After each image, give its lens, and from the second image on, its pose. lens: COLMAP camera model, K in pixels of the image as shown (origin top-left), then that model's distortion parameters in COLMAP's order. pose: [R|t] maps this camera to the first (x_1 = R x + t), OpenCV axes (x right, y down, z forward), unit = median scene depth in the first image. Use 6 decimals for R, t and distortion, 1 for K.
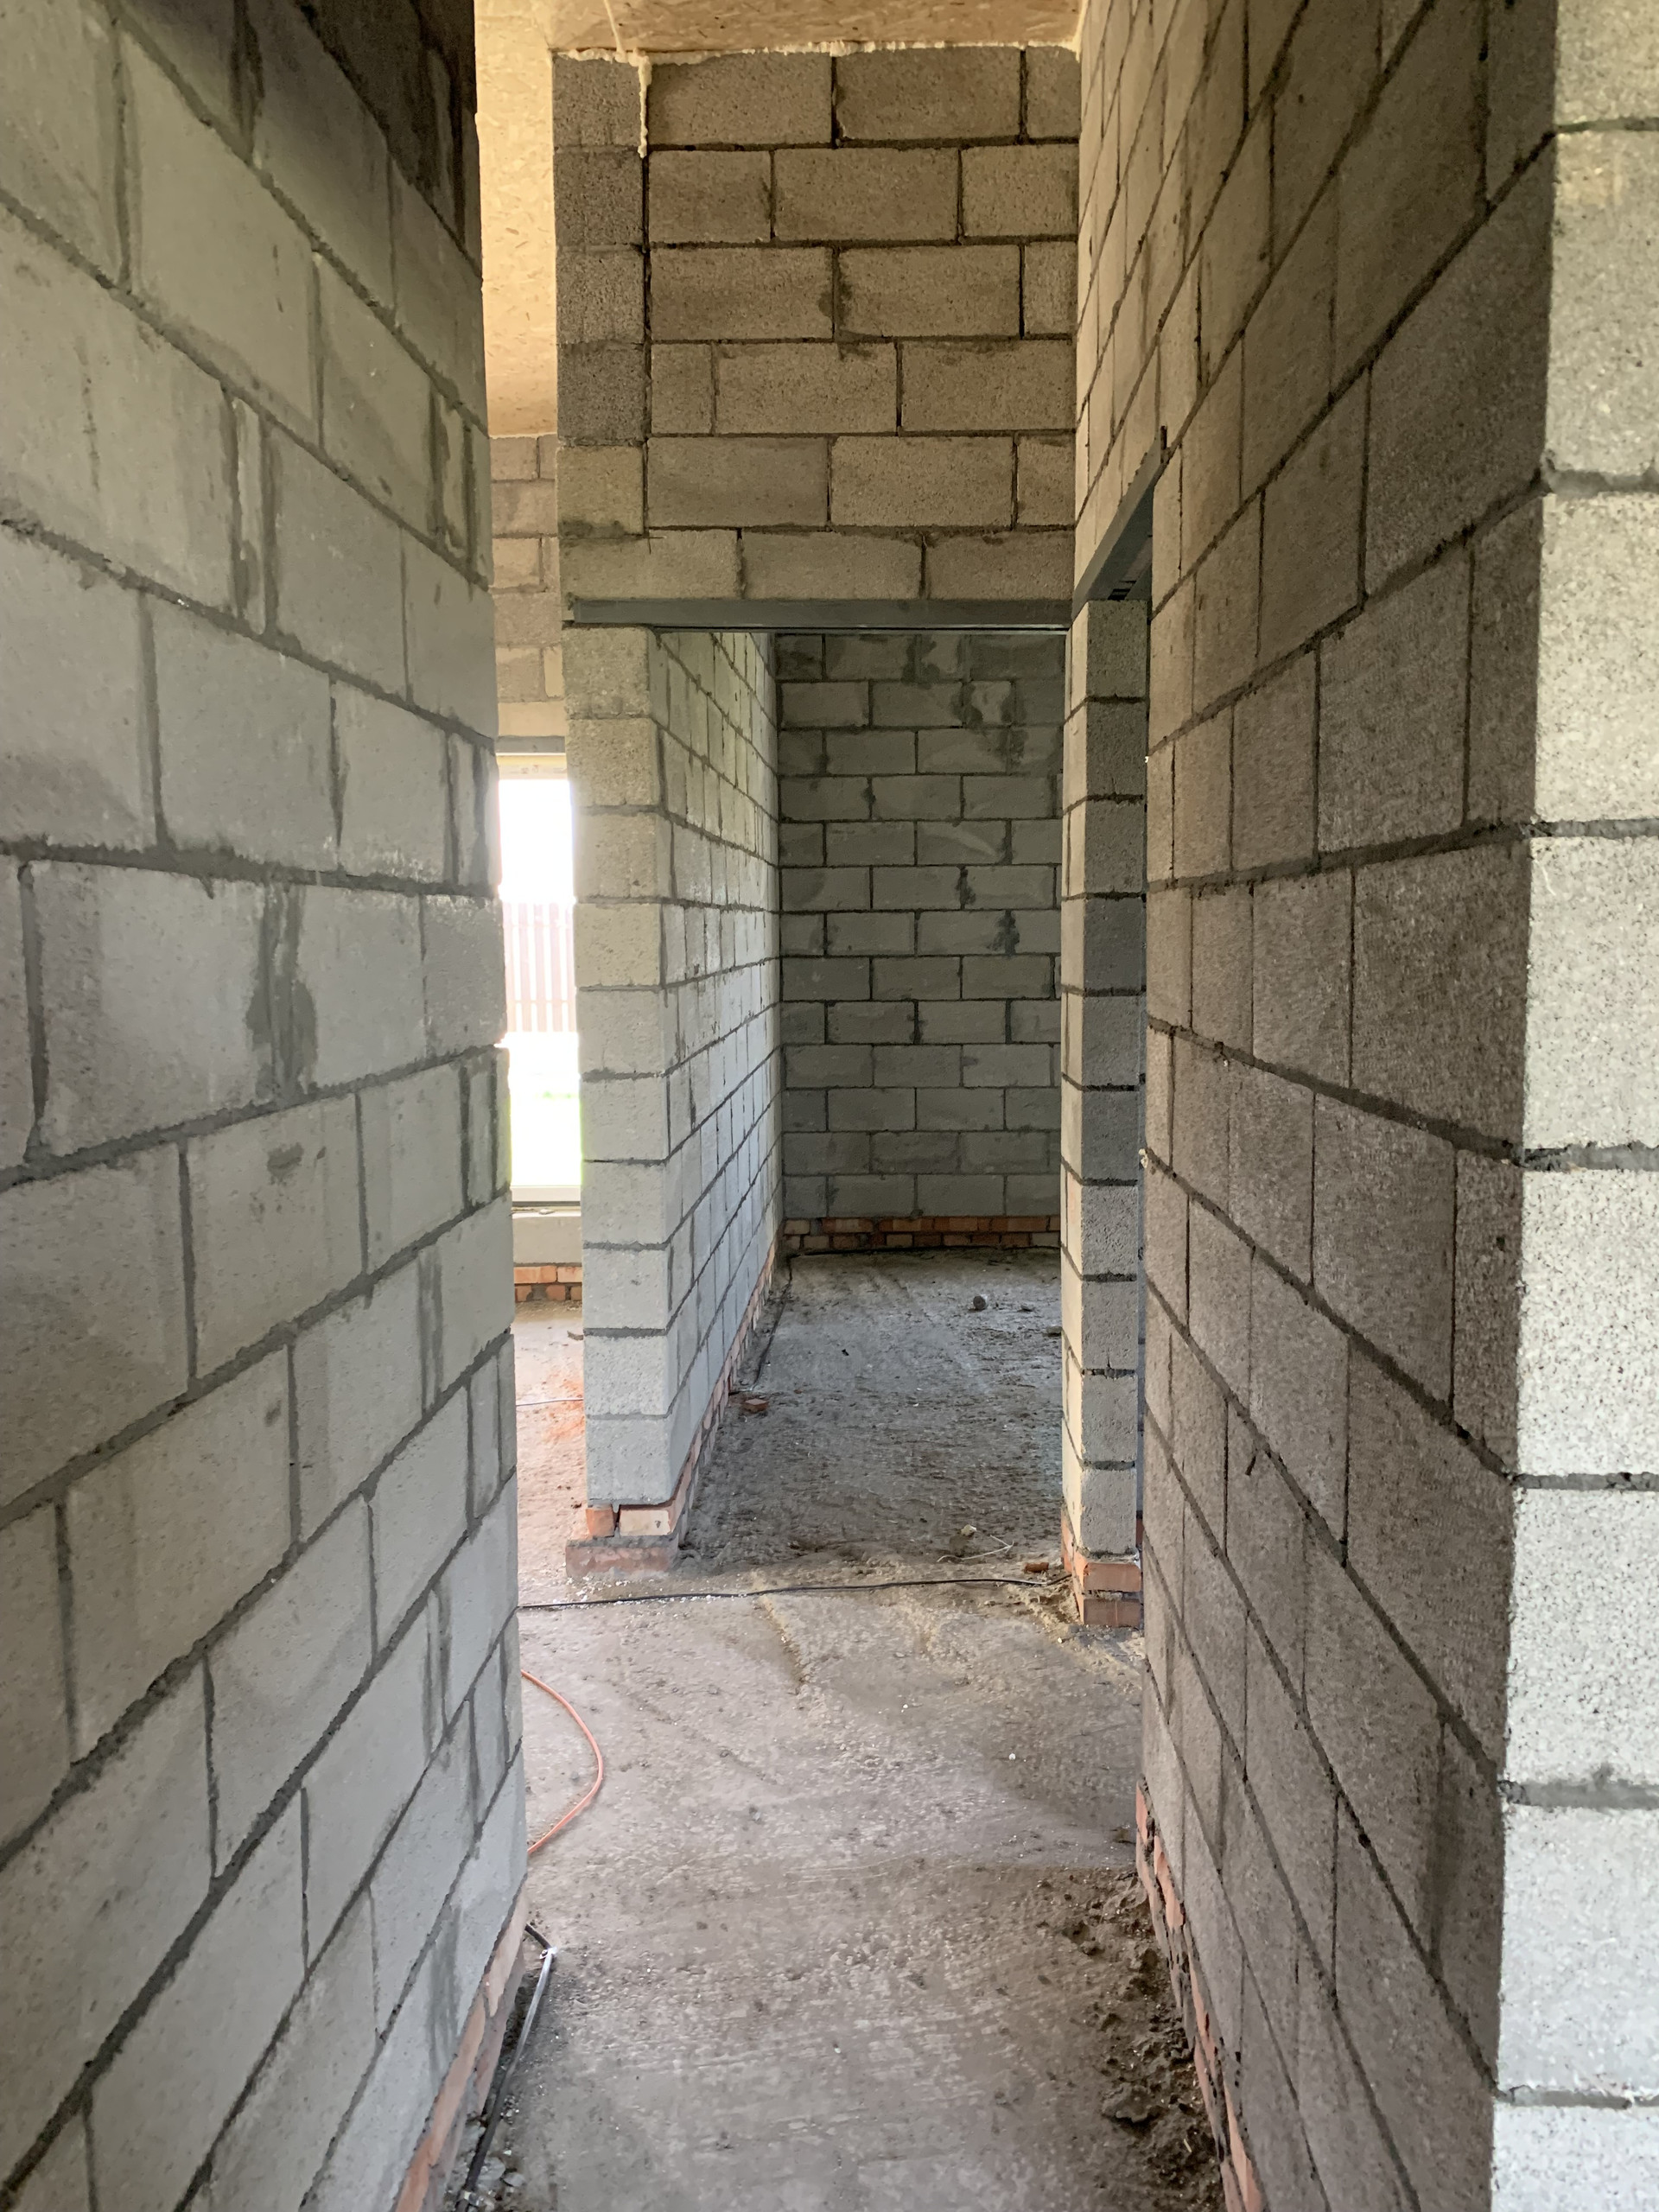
lens RADIAL K [[1701.6, 0, 819.1], [0, 1701.6, 1117.1], [0, 0, 1]] dist [0.038058, -0.033599]
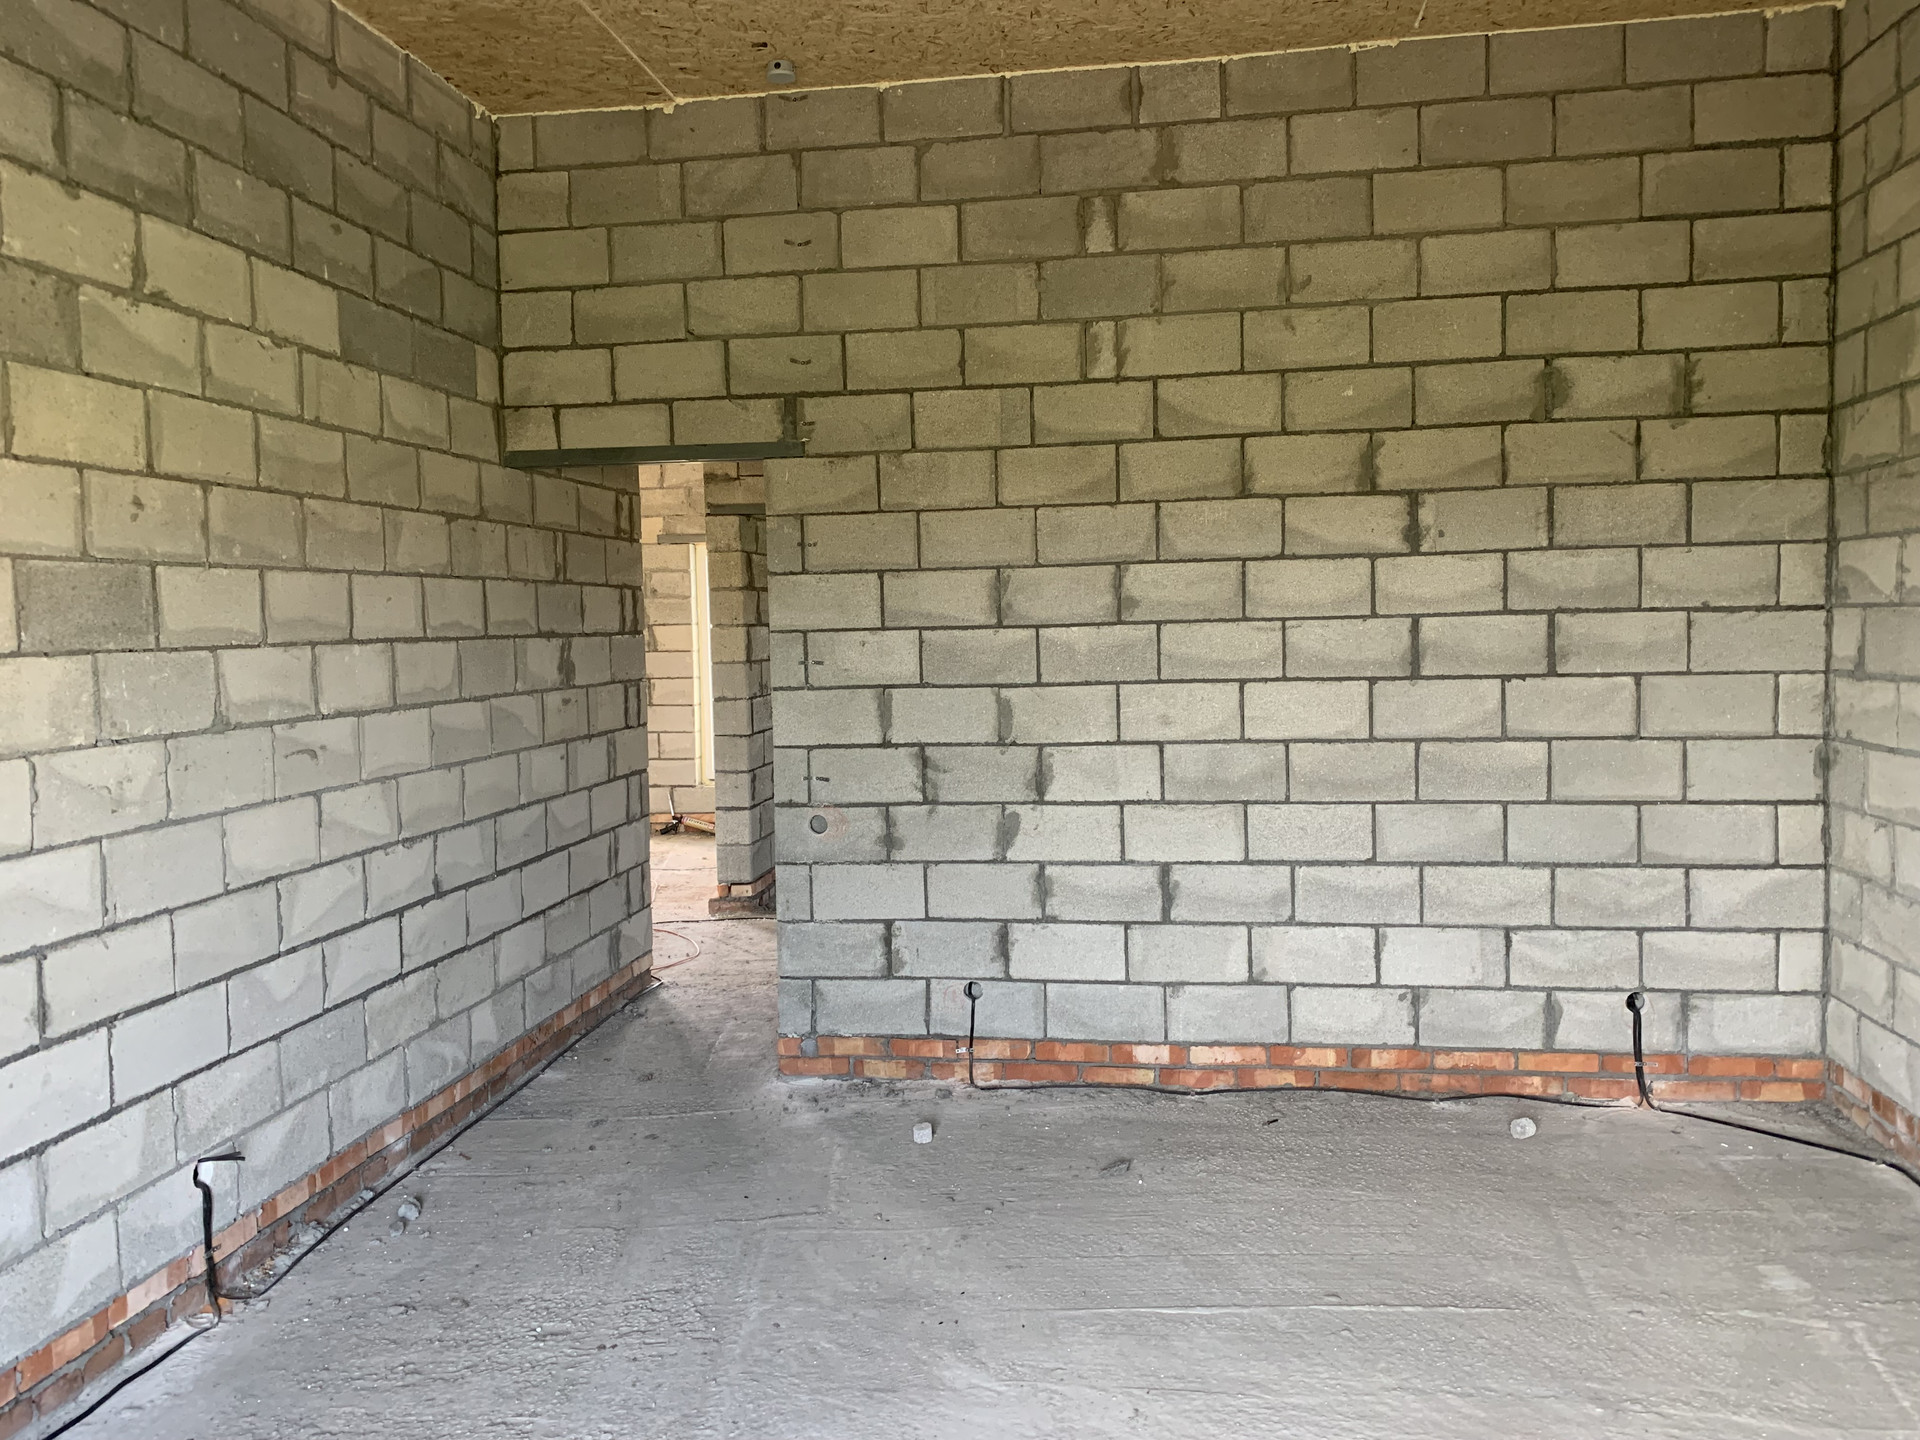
lens RADIAL K [[1476.9, 0, 955.1], [0, 1476.9, 700.0], [0, 0, 1]] dist [0.038058, -0.033599]
pose [[0.994528, -0.007150, -0.104228, 0.820493], [0.001591, 0.998576, -0.053322, 0.173363], [0.104460, 0.052865, 0.993123, -2.033321]]
